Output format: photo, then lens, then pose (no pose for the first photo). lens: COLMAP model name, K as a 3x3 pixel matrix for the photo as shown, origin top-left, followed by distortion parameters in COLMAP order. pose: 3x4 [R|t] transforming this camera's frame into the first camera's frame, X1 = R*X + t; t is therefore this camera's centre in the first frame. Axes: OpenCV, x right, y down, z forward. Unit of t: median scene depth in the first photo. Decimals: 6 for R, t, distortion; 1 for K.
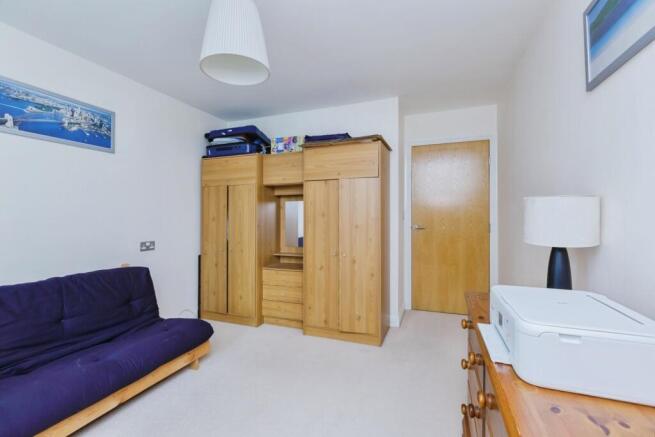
lens RADIAL K [[293.7, 0, 322.8], [0, 293.7, 214.8], [0, 0, 1]] dist [0.000429, 0.000146]
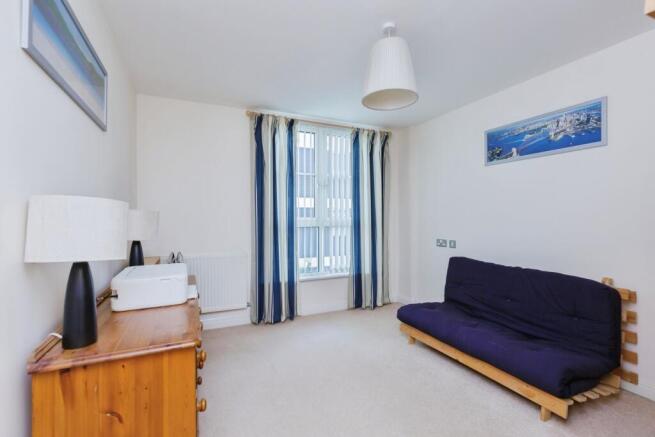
lens RADIAL K [[293.7, 0, 322.8], [0, 293.7, 214.8], [0, 0, 1]] dist [0.000429, 0.000146]
pose [[-0.693776, 0.001531, -0.720189, 0.565085], [0.009603, 0.999929, -0.007124, -0.012006], [0.720127, -0.011858, -0.693741, 1.211648]]
